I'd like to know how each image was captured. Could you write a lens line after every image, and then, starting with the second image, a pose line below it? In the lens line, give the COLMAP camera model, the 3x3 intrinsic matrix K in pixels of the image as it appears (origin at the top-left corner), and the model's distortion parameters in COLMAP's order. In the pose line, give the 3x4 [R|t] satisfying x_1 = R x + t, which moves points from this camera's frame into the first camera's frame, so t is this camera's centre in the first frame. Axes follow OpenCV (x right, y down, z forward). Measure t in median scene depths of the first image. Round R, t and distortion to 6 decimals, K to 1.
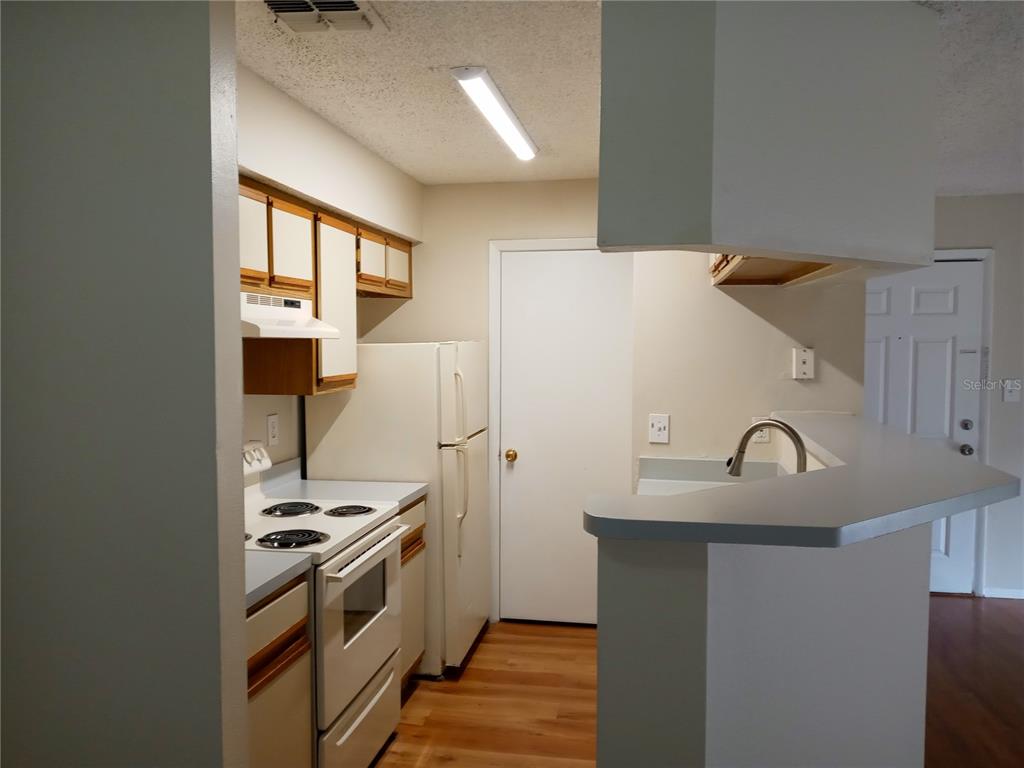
lens RADIAL K [[827.8, 0, 512.0], [0, 827.8, 384.0], [0, 0, 1]] dist [0.000966, 0.003406]
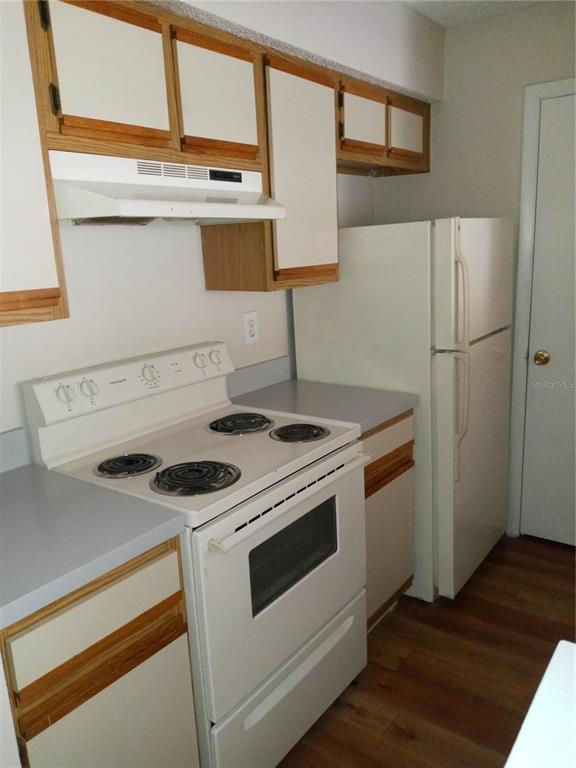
lens RADIAL K [[612.2, 0, 312.1], [0, 612.2, 367.2], [0, 0, 1]] dist [0.023683, 0.006002]
pose [[0.905902, 0.068381, -0.417930, 0.059494], [0.002606, 0.985959, 0.166968, -0.011688], [0.423479, -0.152346, 0.893004, 0.407641]]
